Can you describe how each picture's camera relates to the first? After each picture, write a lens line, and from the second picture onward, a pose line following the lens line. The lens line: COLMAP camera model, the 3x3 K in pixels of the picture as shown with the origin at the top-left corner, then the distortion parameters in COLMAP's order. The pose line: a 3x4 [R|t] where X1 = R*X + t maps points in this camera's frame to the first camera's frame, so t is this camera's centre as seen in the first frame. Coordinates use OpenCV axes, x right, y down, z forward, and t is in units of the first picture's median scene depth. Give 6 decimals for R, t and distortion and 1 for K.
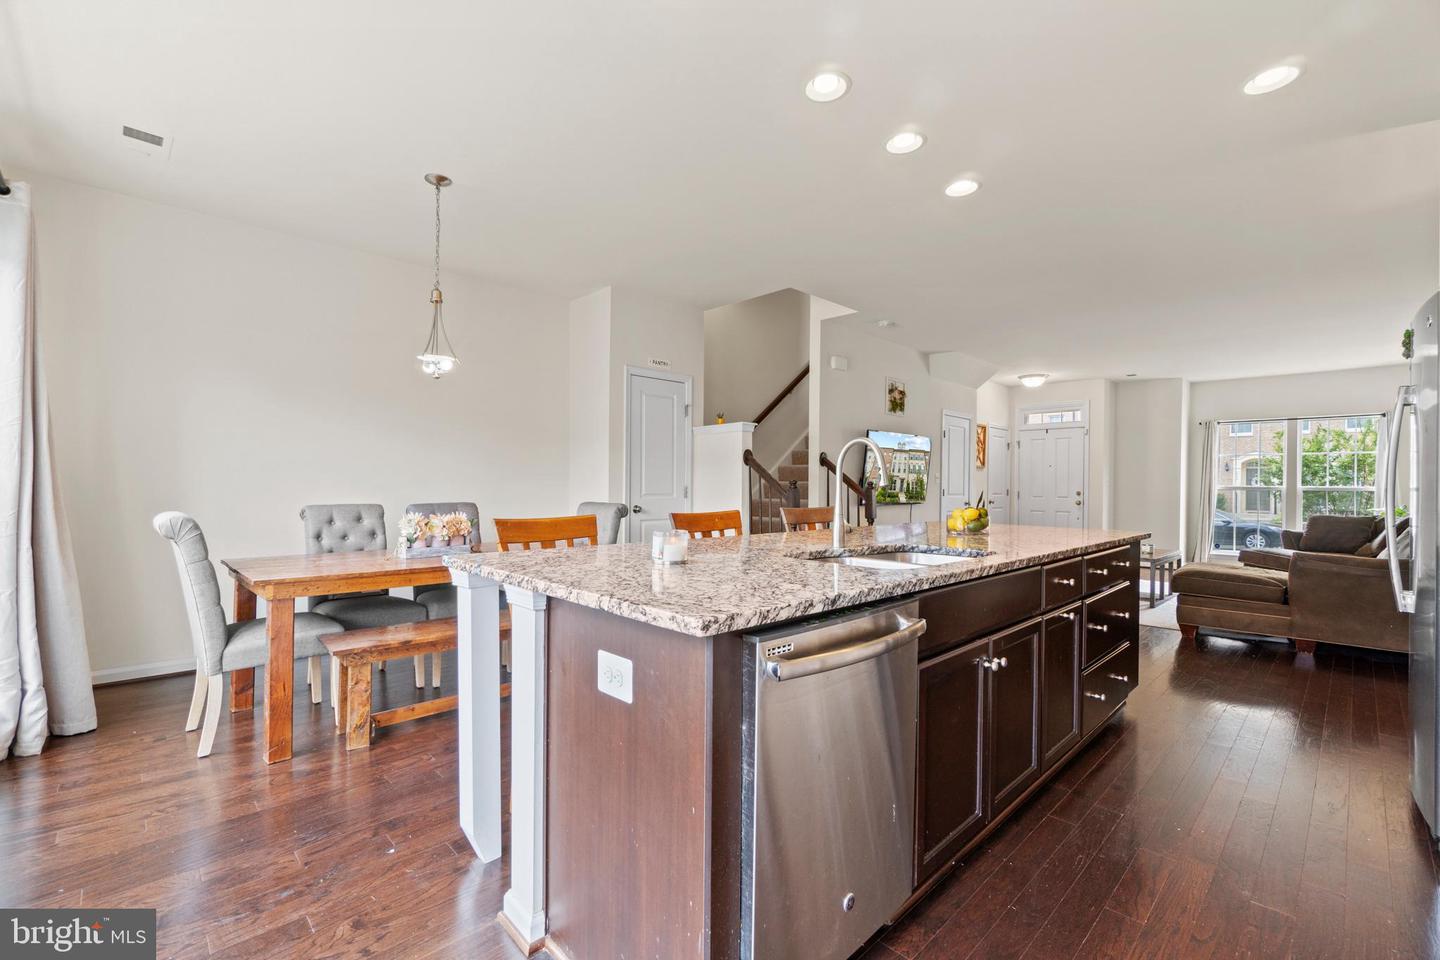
lens RADIAL K [[630.1, 0, 720.0], [0, 630.1, 480.0], [0, 0, 1]] dist [0.001945, 0.000343]
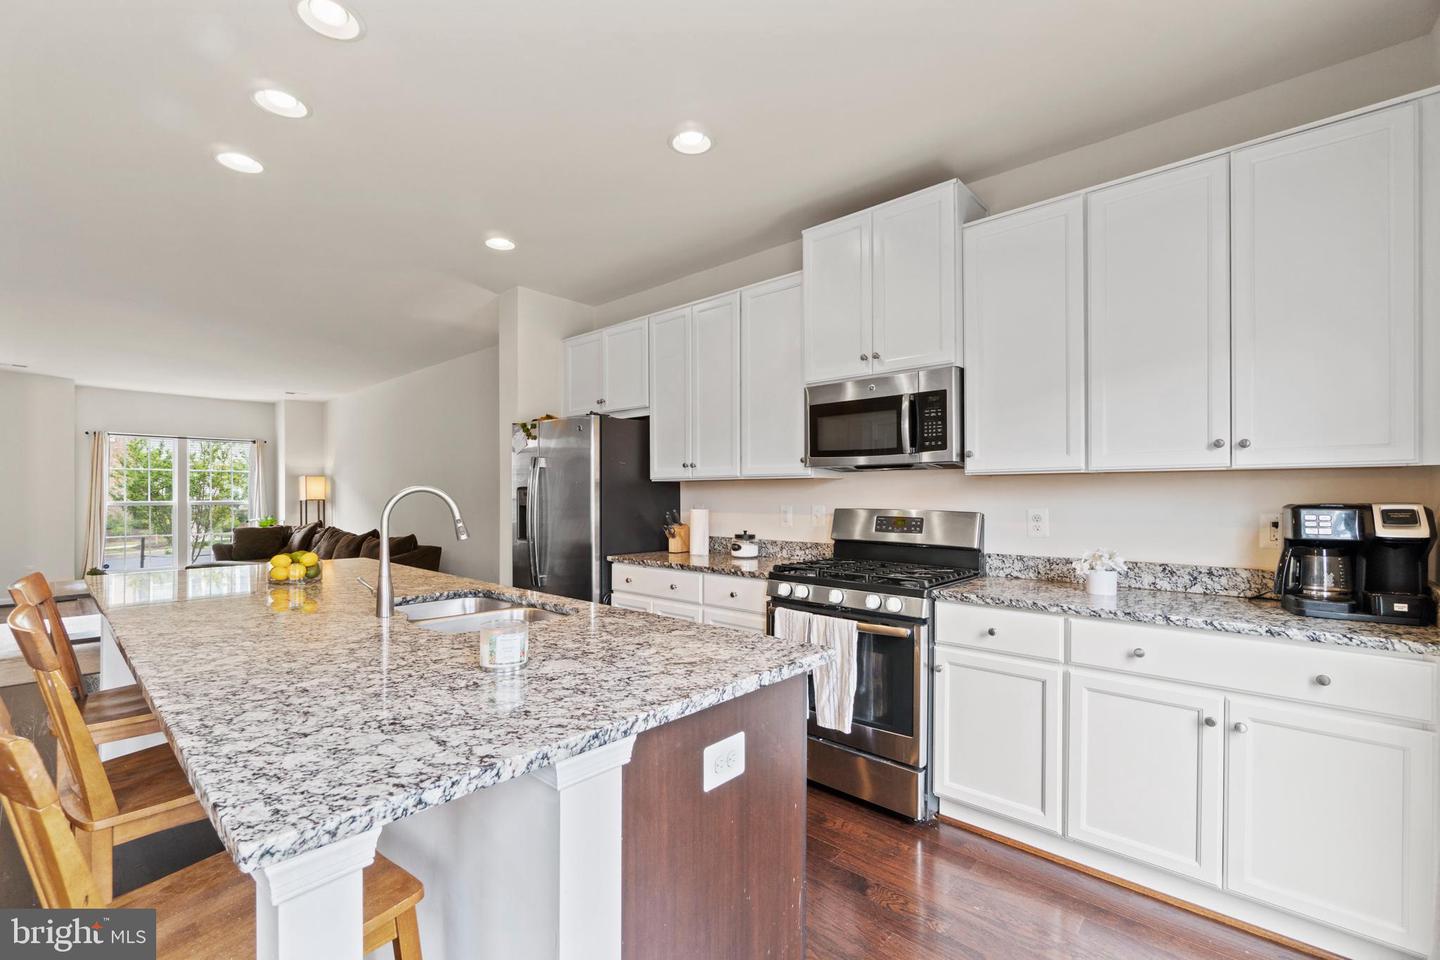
lens RADIAL K [[616.9, 0, 714.9], [0, 616.9, 494.5], [0, 0, 1]] dist [-0.000991, 0.000509]
pose [[-0.060083, -0.010531, 0.998138, -0.214280], [-0.005645, 0.999932, 0.010210, -0.021107], [-0.998177, -0.005021, -0.060138, 0.207132]]
